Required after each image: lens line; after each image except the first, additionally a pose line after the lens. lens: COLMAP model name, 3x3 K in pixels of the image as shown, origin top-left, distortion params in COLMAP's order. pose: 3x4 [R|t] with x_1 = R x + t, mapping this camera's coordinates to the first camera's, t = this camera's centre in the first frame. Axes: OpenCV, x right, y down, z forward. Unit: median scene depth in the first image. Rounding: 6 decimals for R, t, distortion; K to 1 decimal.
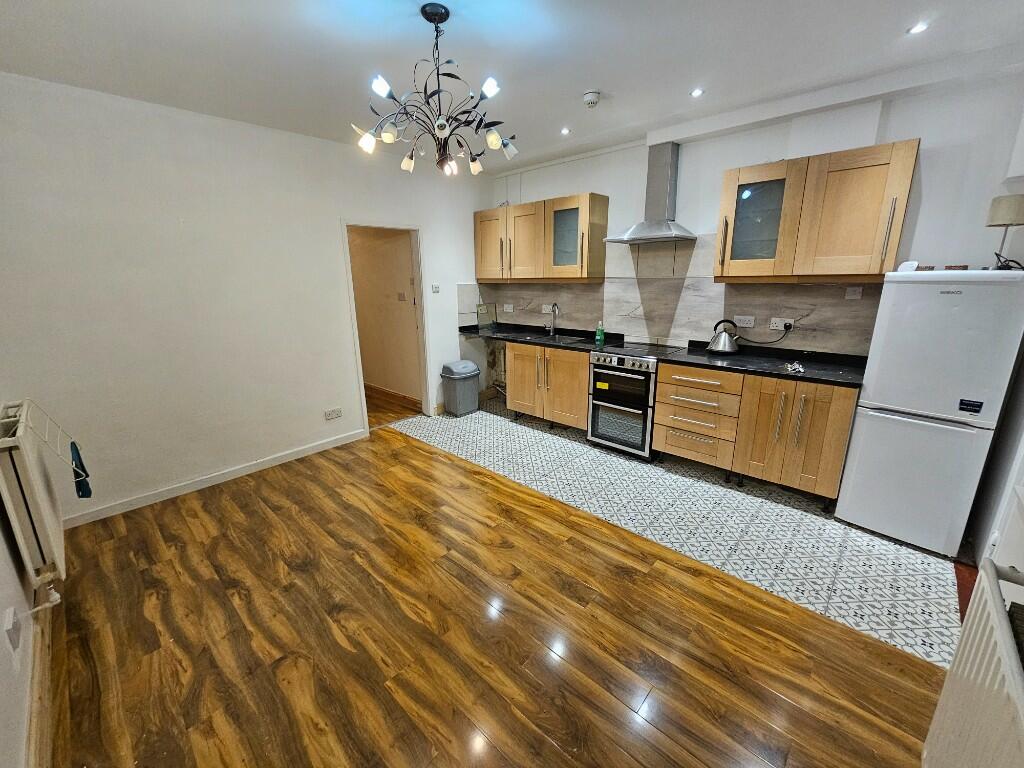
lens RADIAL K [[415.1, 0, 507.5], [0, 415.1, 384.1], [0, 0, 1]] dist [0.001248, 0.000866]
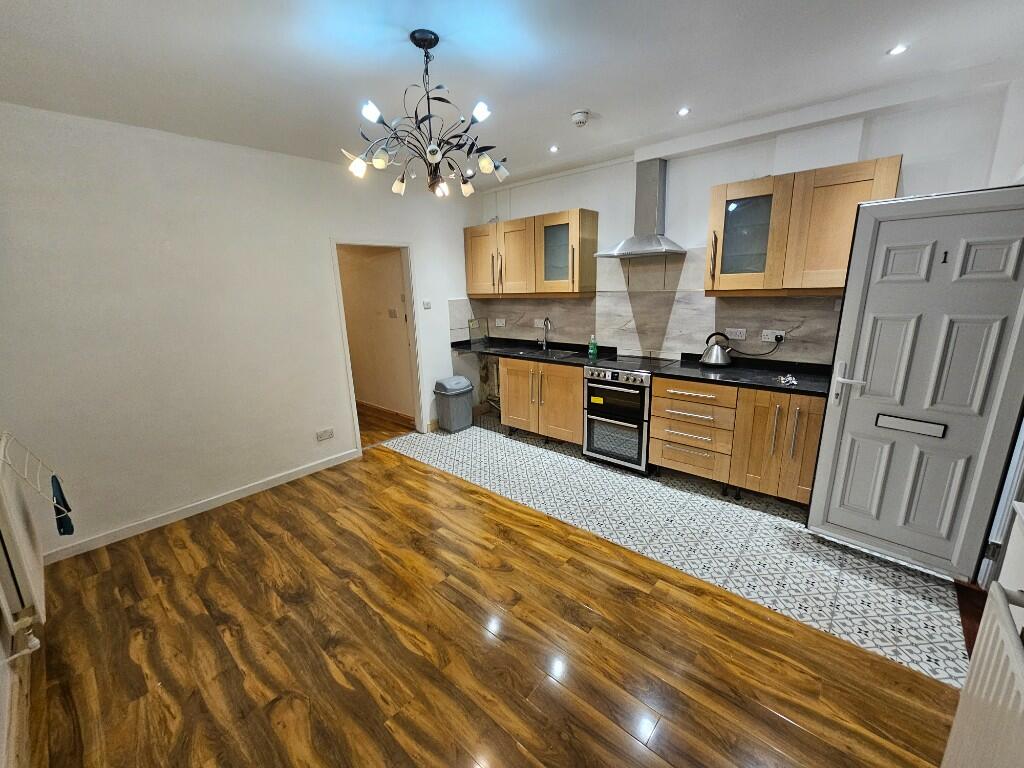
lens RADIAL K [[415.1, 0, 507.6], [0, 415.1, 385.4], [0, 0, 1]] dist [0.001248, 0.000866]
pose [[0.999549, -0.021512, 0.020944, -0.009099], [0.021927, 0.999564, -0.019790, -0.024727], [-0.020509, 0.020240, 0.999585, 0.010009]]
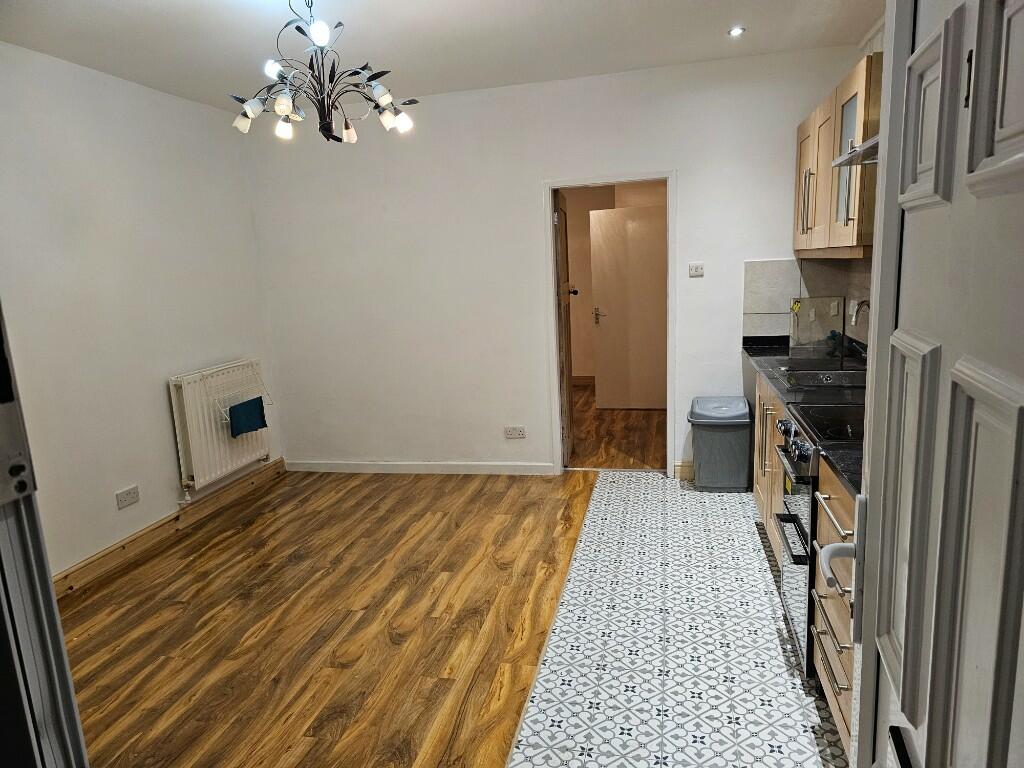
lens RADIAL K [[682.6, 0, 512.5], [0, 682.6, 382.8], [0, 0, 1]] dist [0.048036, -0.007767]
pose [[0.505777, 0.137414, -0.851650, 1.030068], [-0.175512, 0.982975, 0.054370, -0.139263], [0.844622, 0.121976, 0.521283, 0.496379]]
